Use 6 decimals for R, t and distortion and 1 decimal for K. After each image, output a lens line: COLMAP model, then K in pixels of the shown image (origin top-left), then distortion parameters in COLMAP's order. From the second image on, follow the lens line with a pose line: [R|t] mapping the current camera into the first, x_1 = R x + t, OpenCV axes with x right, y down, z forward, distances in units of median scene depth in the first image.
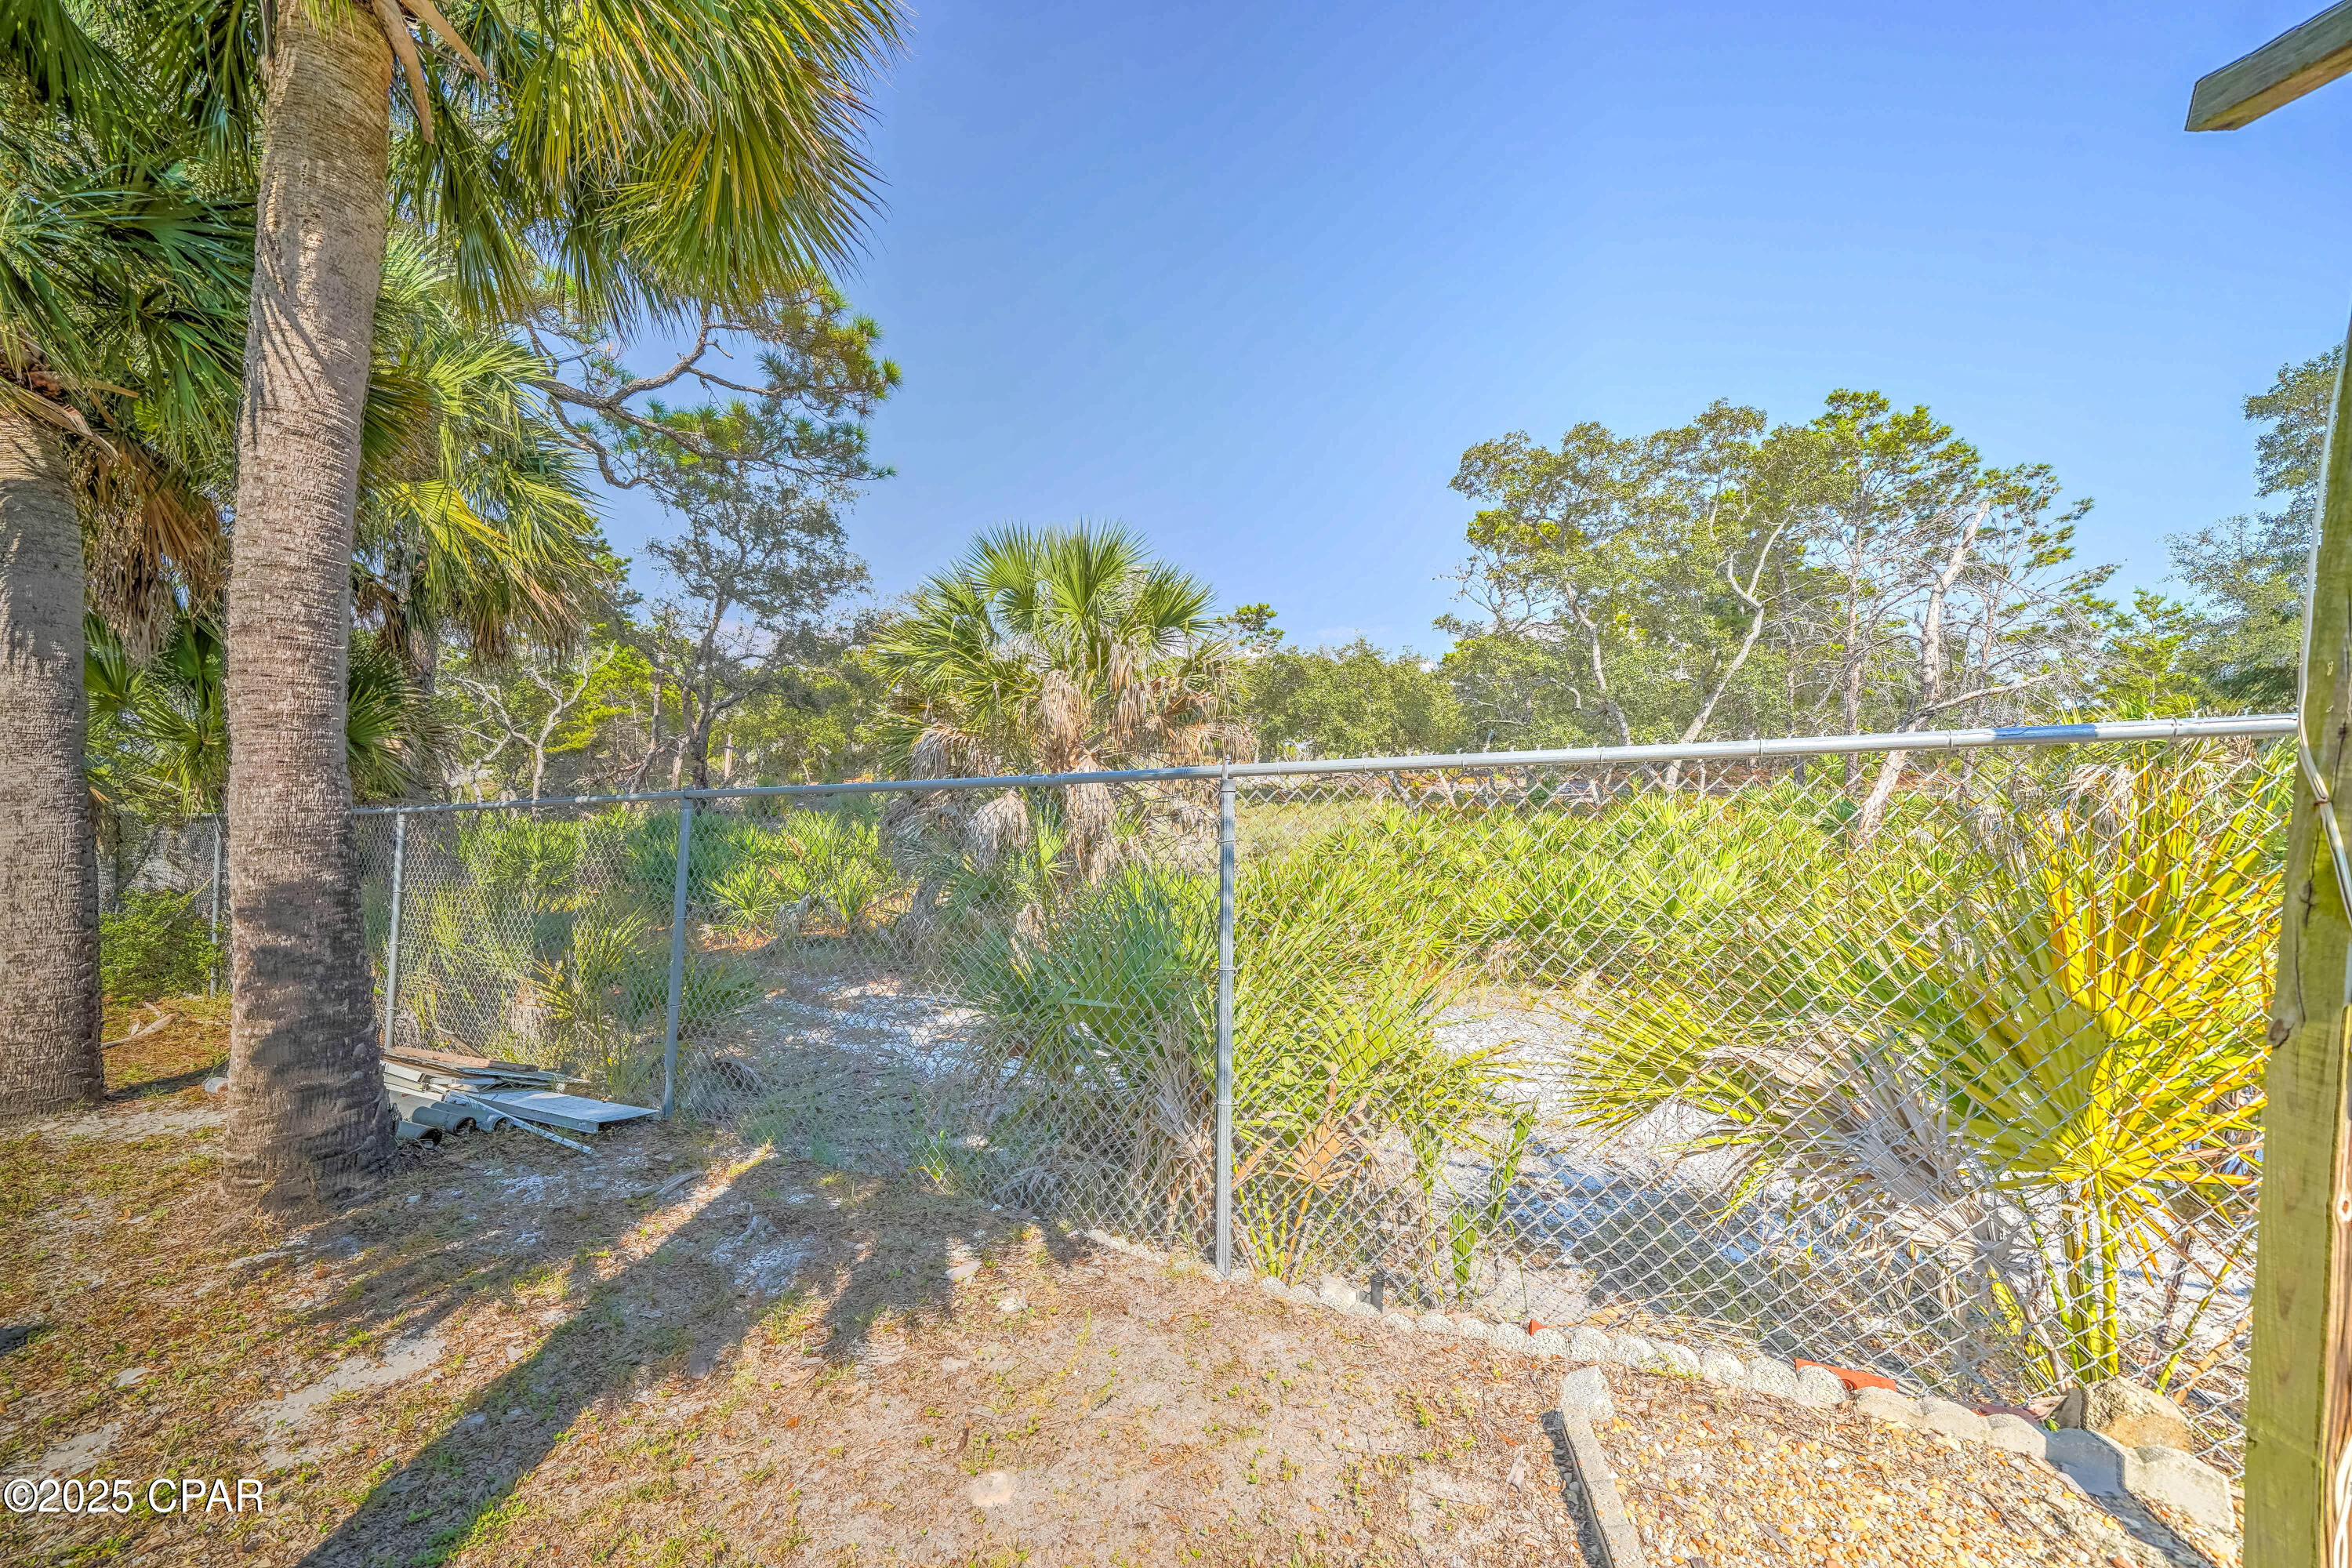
lens RADIAL K [[892.0, 0, 1168.0], [0, 892.0, 772.6], [0, 0, 1]] dist [-0.001341, -0.000044]
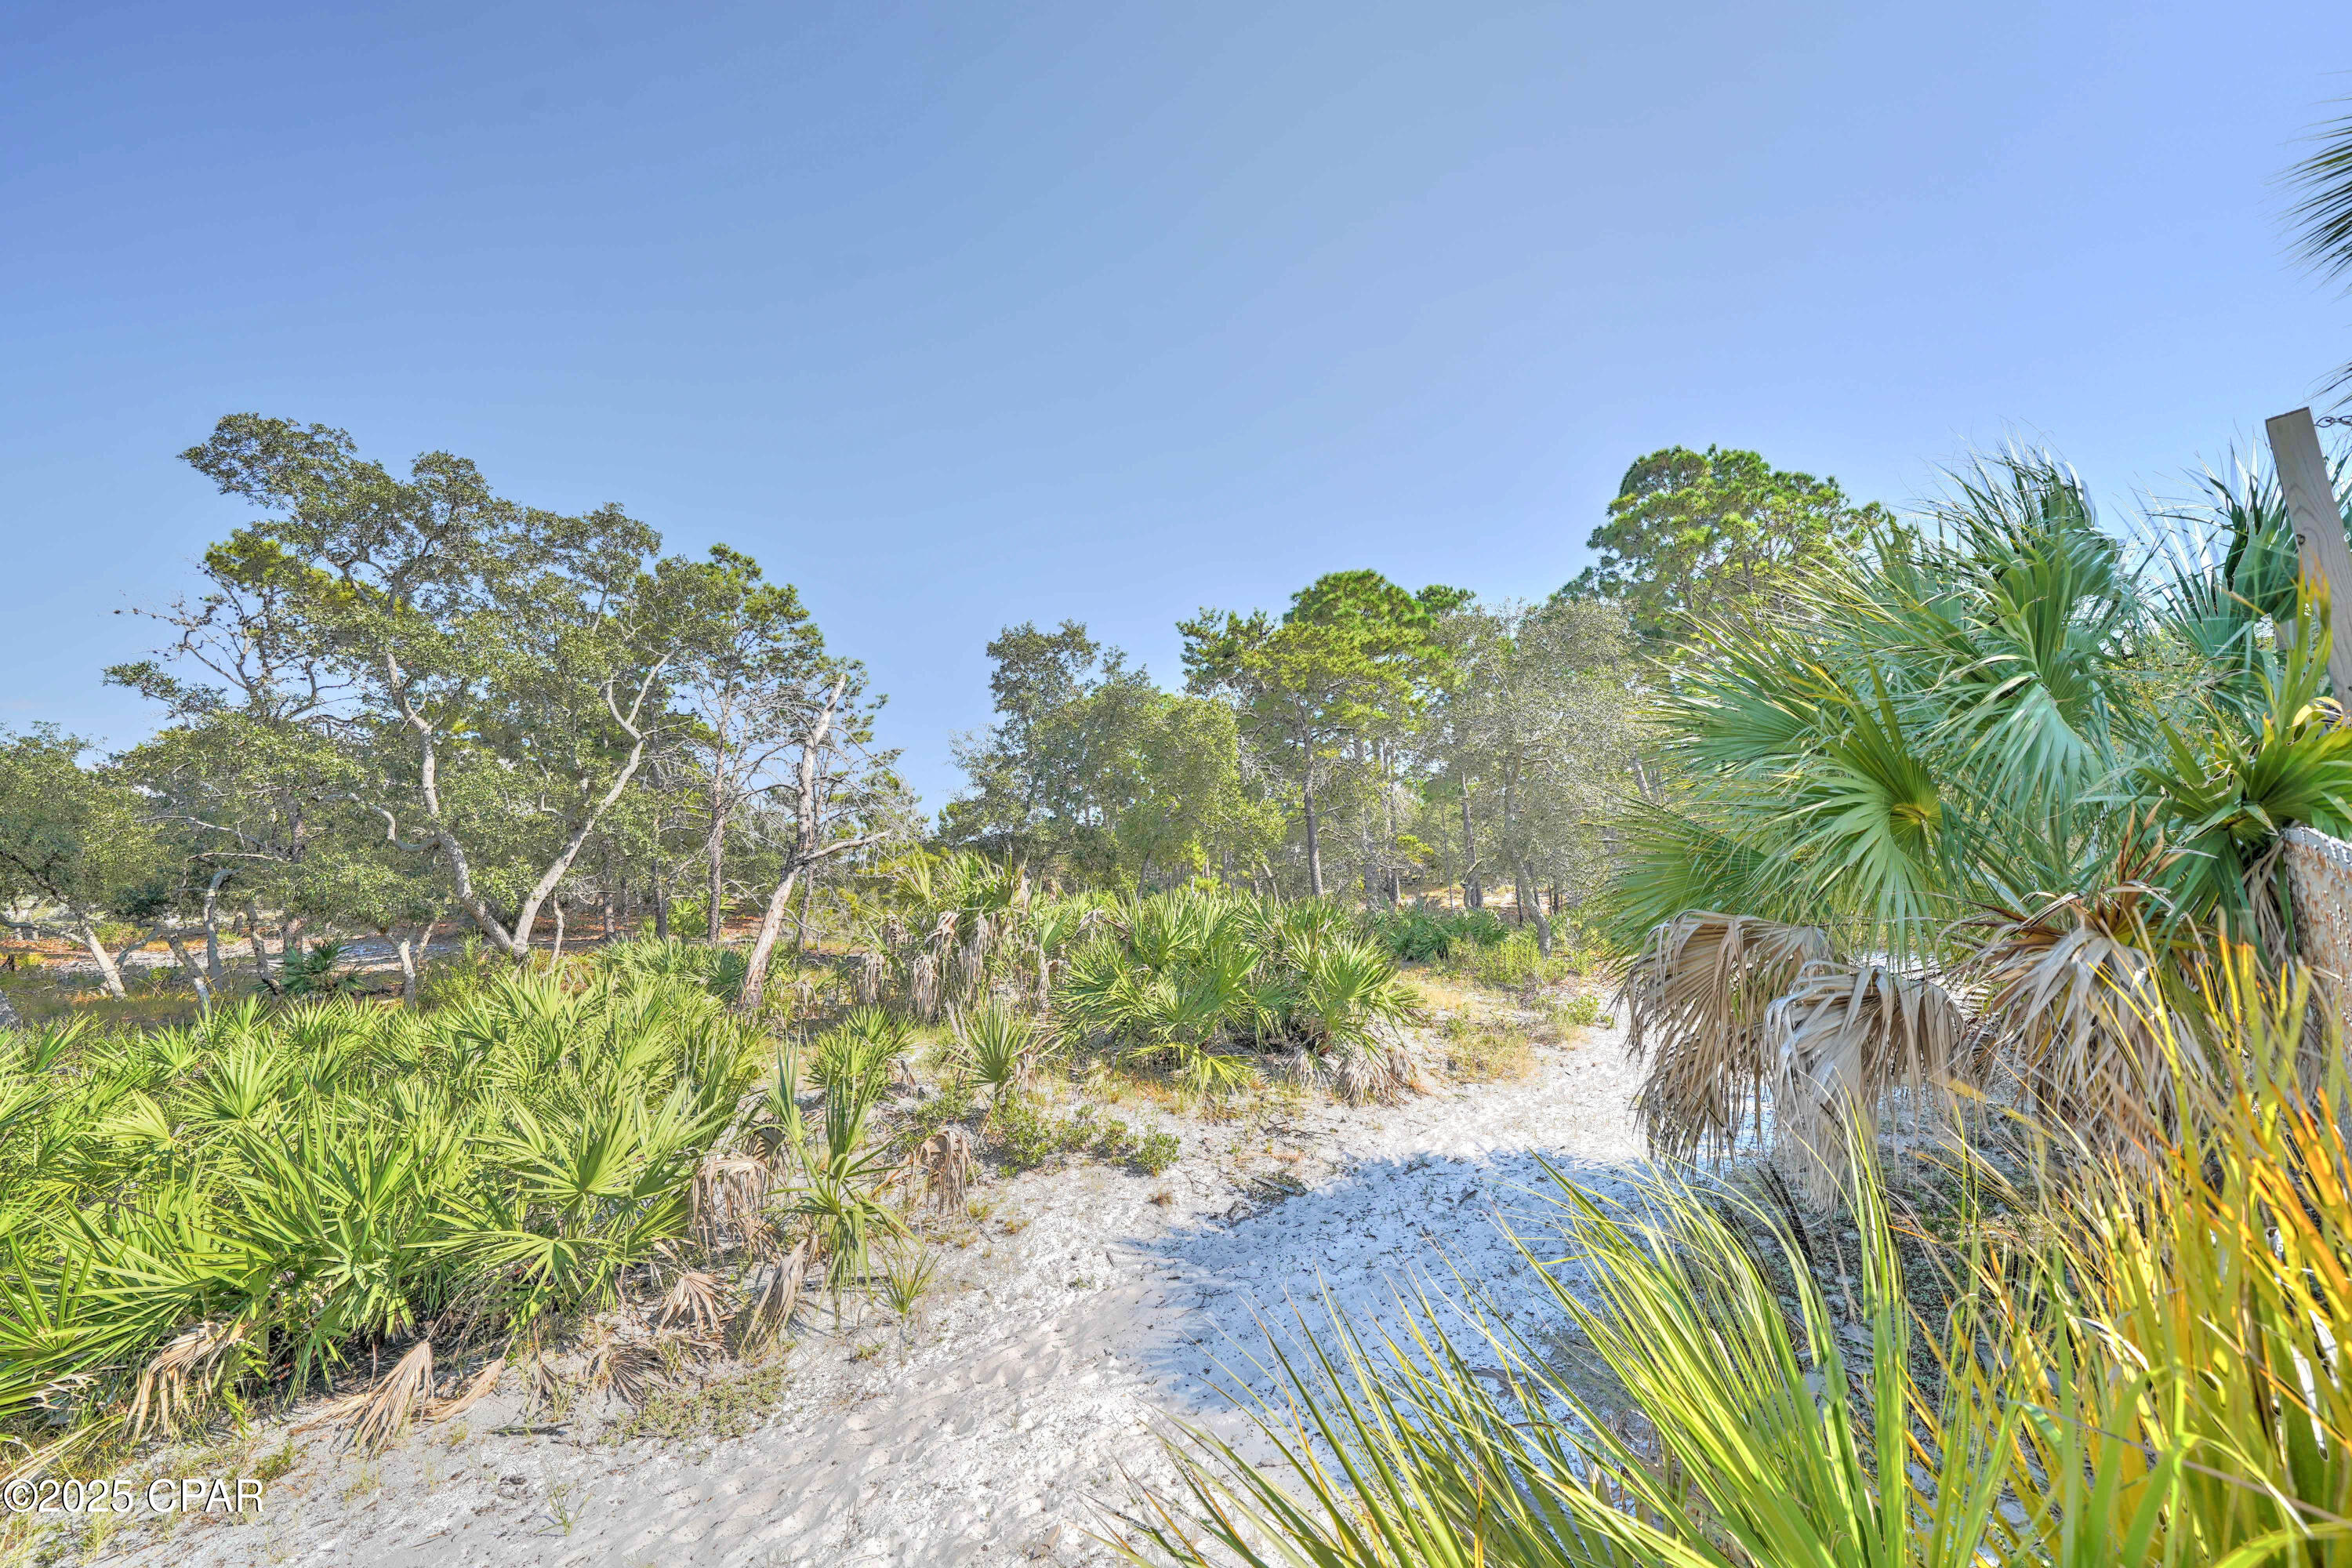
lens RADIAL K [[874.6, 0, 1176.0], [0, 874.6, 784.0], [0, 0, 1]] dist [-0.007425, -0.000008]
pose [[0.383980, 0.109575, 0.916816, 0.063371], [0.028135, 0.991084, -0.130234, -0.009250], [-0.922913, 0.075802, 0.377474, 0.165679]]
